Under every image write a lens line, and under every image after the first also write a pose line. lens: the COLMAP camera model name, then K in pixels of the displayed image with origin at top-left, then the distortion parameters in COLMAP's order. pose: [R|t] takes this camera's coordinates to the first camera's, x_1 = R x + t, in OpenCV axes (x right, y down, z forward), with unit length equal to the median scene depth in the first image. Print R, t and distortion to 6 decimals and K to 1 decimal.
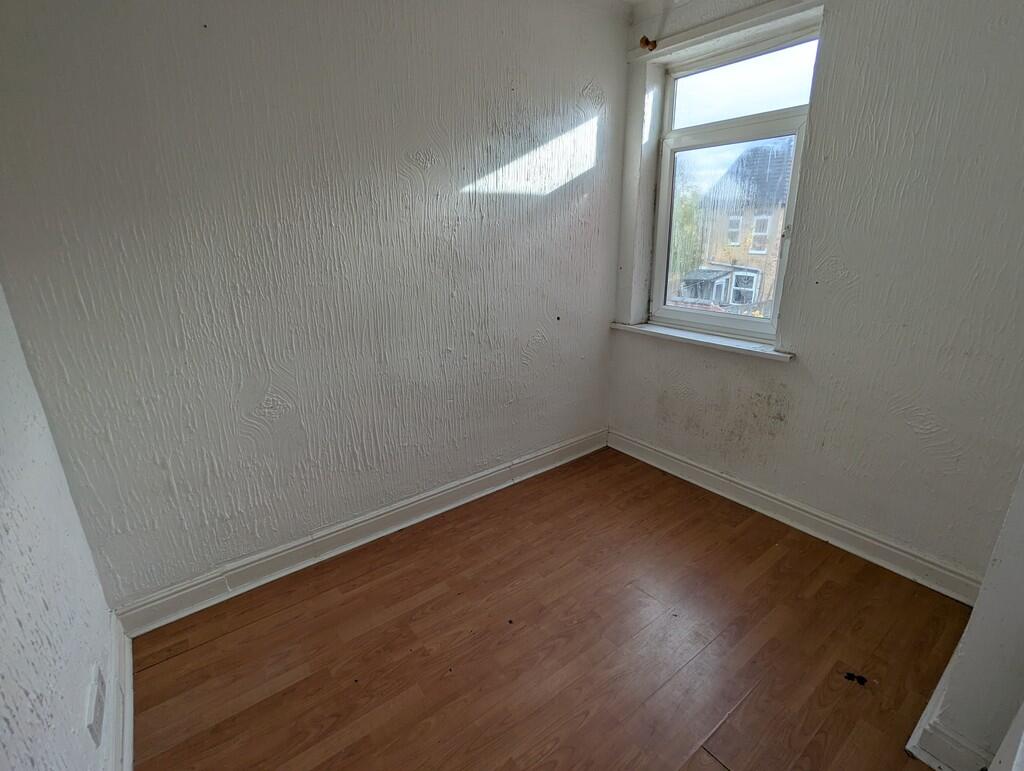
lens RADIAL K [[490.1, 0, 511.5], [0, 490.1, 383.9], [0, 0, 1]] dist [0.003878, 0.000410]
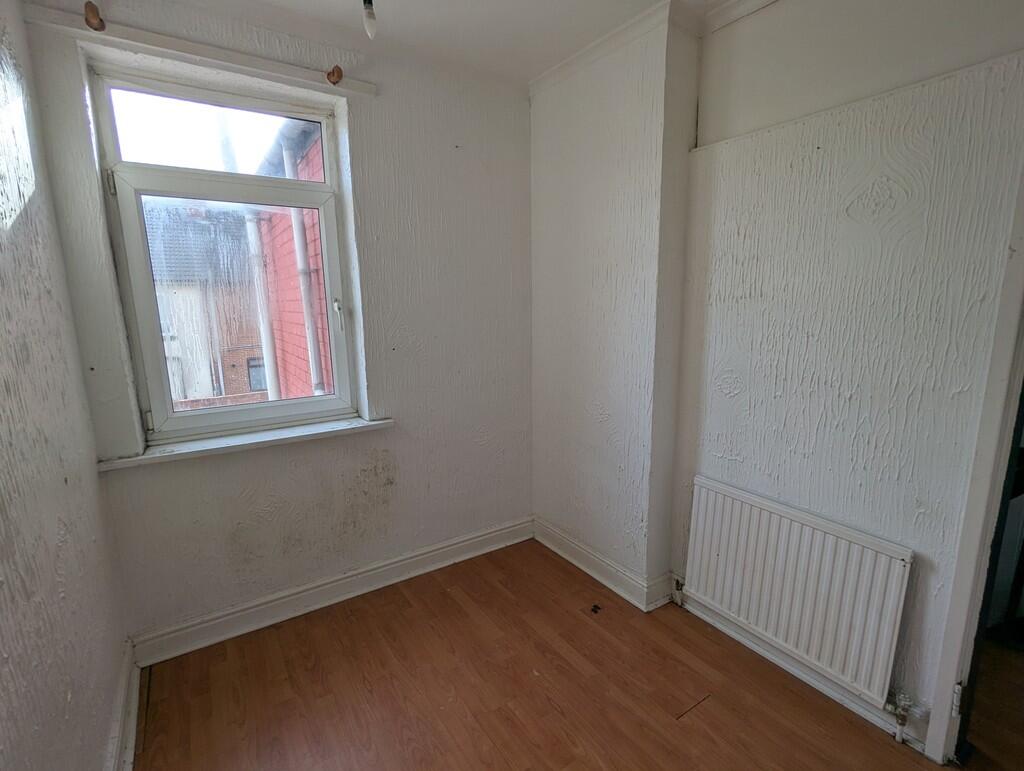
lens RADIAL K [[490.1, 0, 510.6], [0, 490.1, 387.9], [0, 0, 1]] dist [0.003878, 0.000410]
pose [[0.075856, -0.167808, 0.982897, -0.365255], [0.315949, 0.938989, 0.135928, -0.159887], [-0.945739, 0.300235, 0.124247, 0.541968]]
